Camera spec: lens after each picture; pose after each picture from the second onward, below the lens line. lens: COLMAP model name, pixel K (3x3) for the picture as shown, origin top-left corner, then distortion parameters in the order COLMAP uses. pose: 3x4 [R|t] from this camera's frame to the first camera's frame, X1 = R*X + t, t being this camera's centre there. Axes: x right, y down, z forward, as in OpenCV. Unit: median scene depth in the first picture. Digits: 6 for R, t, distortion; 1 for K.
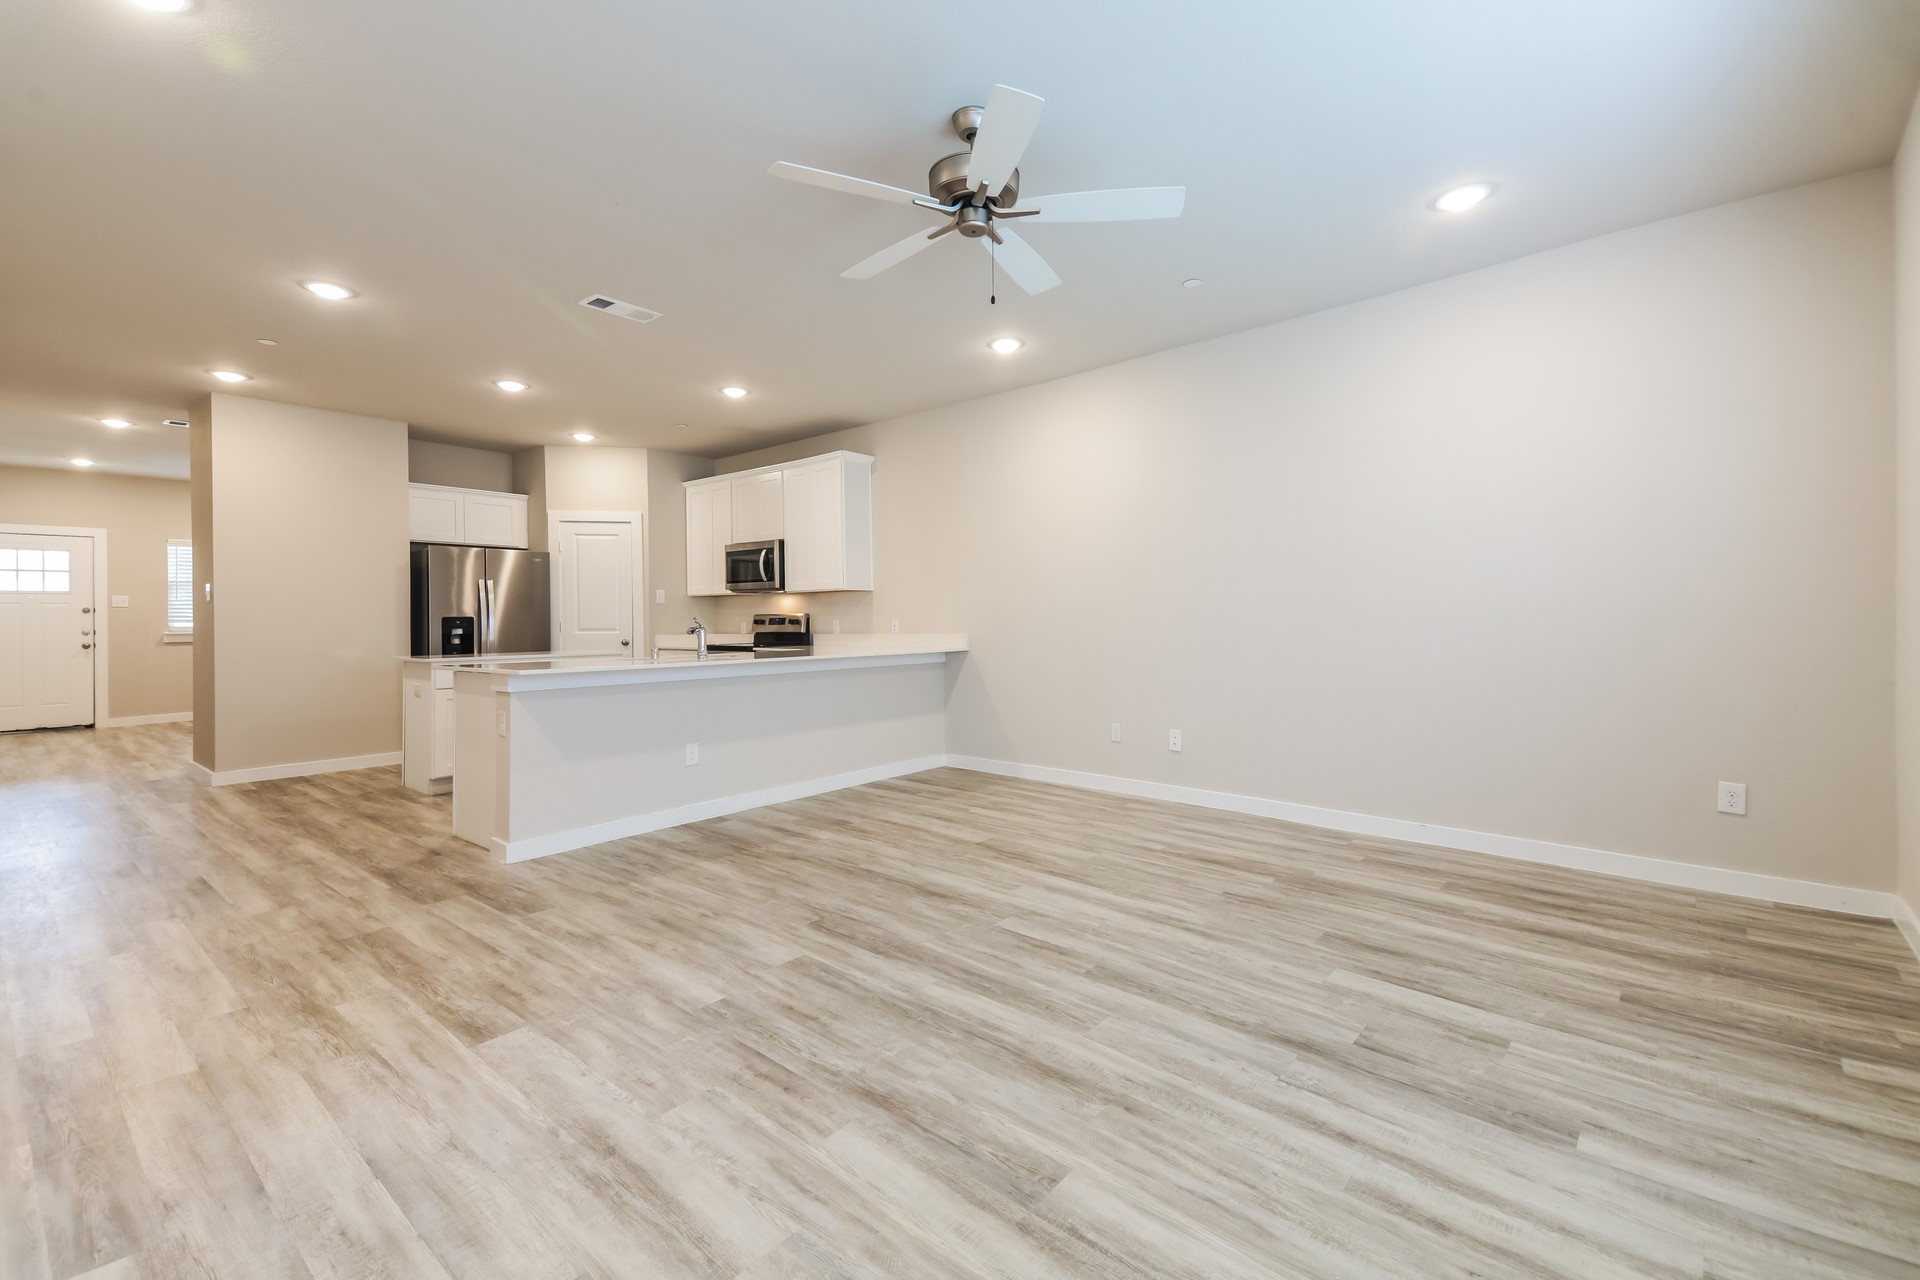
lens RADIAL K [[815.8, 0, 958.4], [0, 815.8, 623.5], [0, 0, 1]] dist [0.139477, -0.052917]
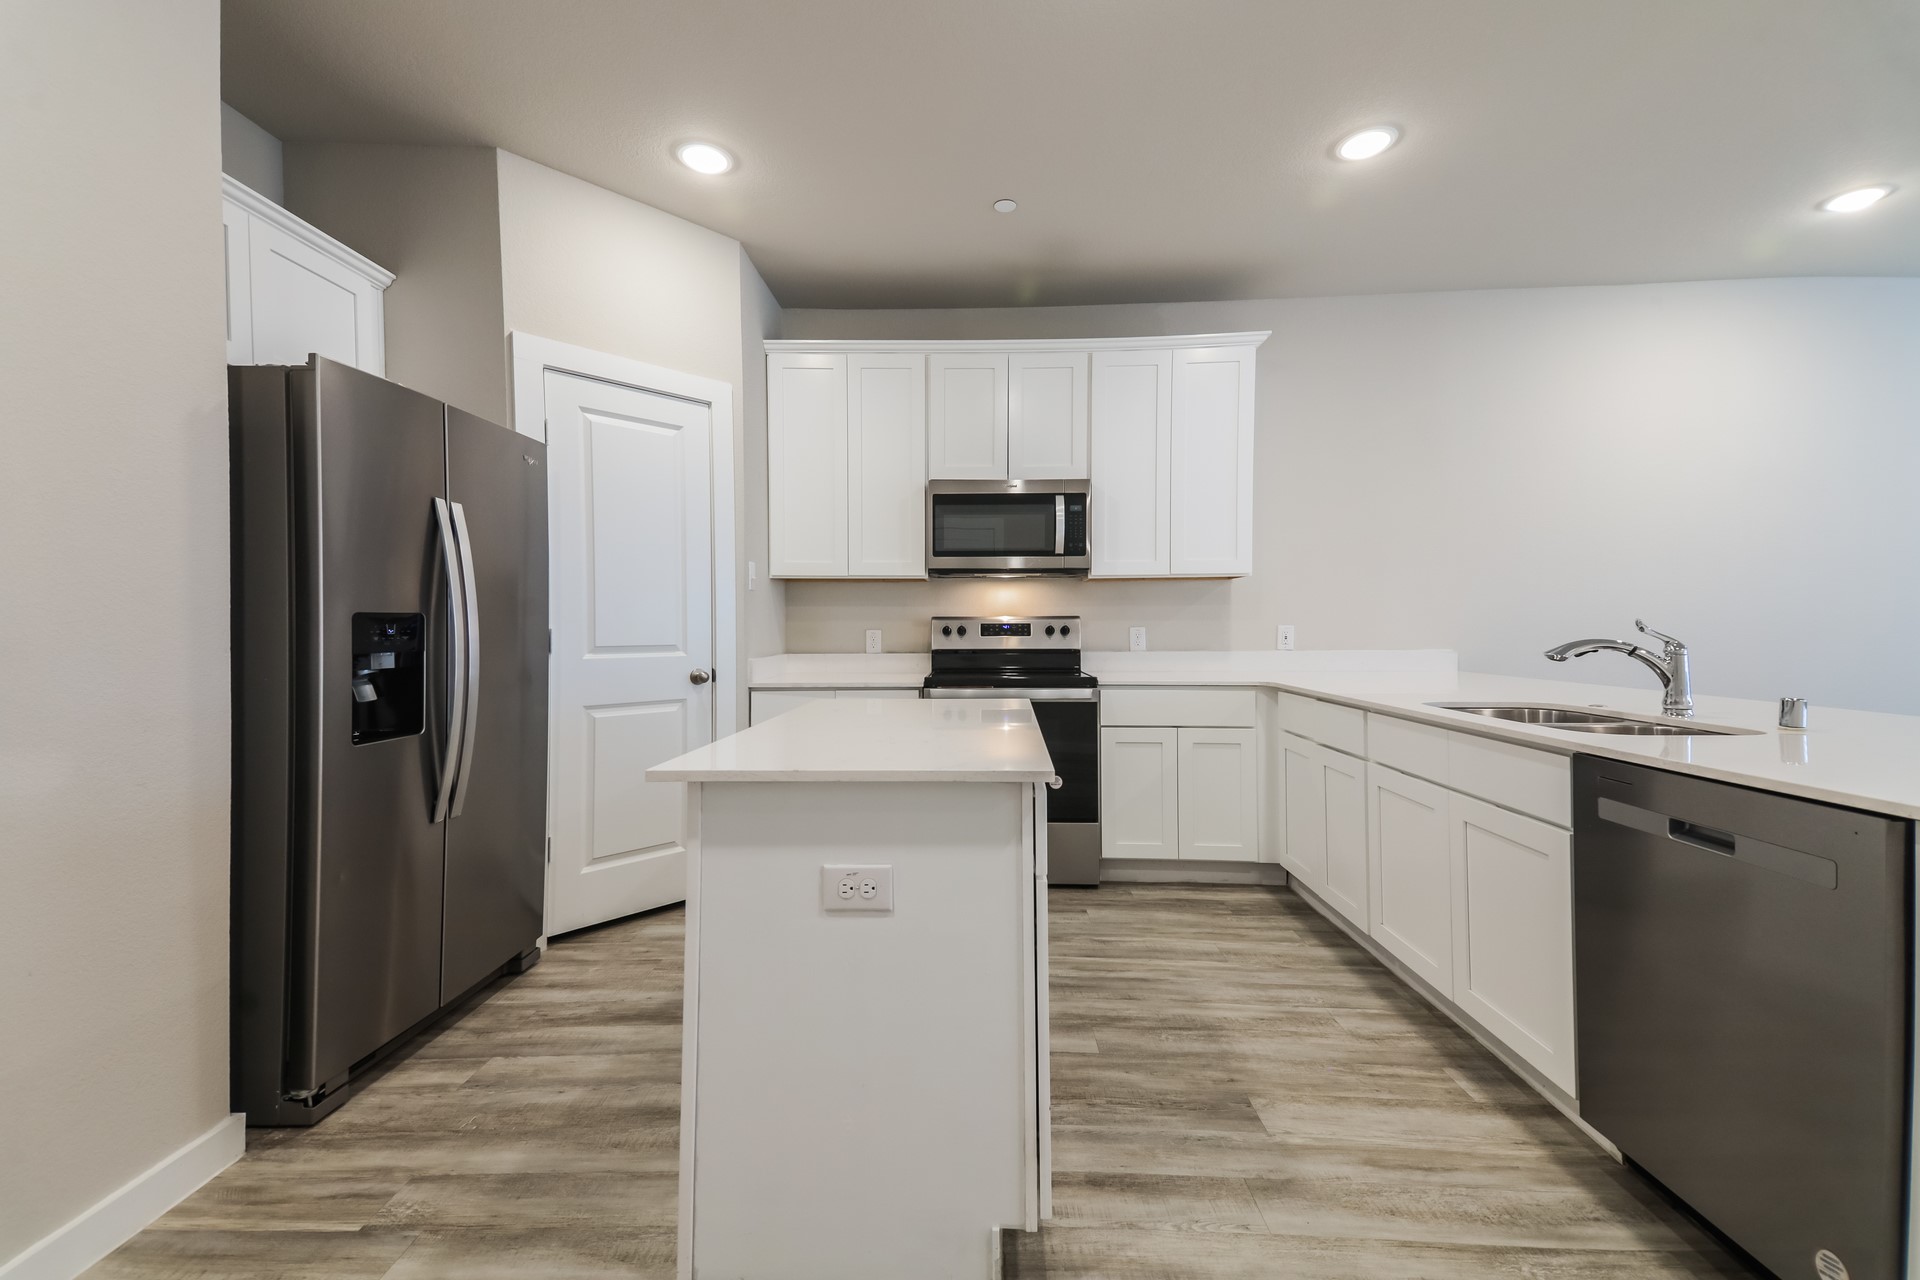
lens RADIAL K [[815.8, 0, 958.4], [0, 815.8, 623.5], [0, 0, 1]] dist [0.139477, -0.052917]
pose [[0.758560, 0.007061, 0.651565, -1.269772], [-0.002751, 0.999967, -0.007634, -0.004812], [-0.651597, 0.003998, 0.758555, 1.275214]]
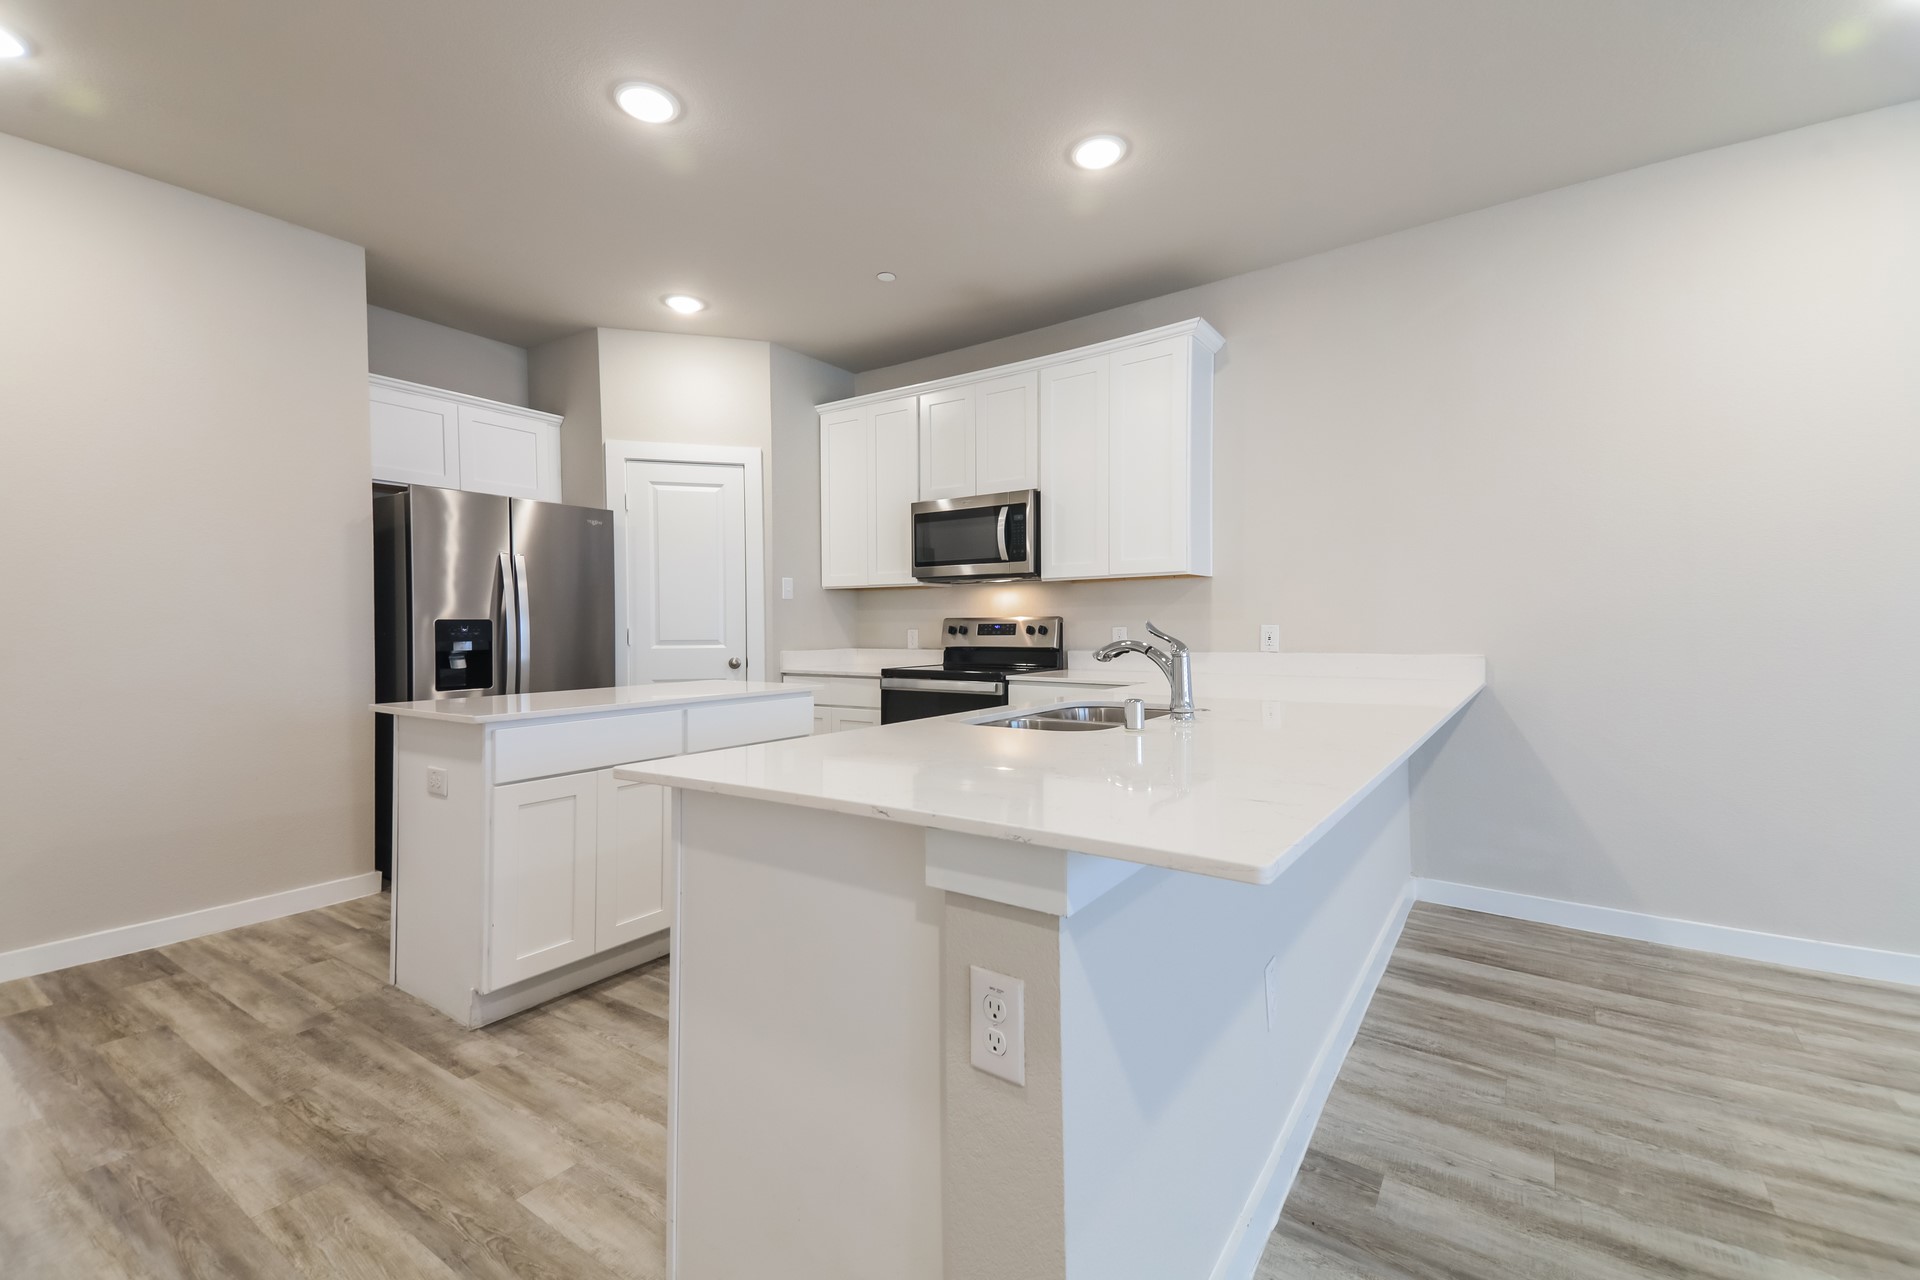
lens RADIAL K [[815.8, 0, 958.4], [0, 815.8, 623.5], [0, 0, 1]] dist [0.139477, -0.052917]
pose [[0.993269, 0.003775, 0.115771, -0.673695], [-0.003342, 0.999987, -0.003941, -0.008980], [-0.115784, 0.003528, 0.993268, 0.843990]]
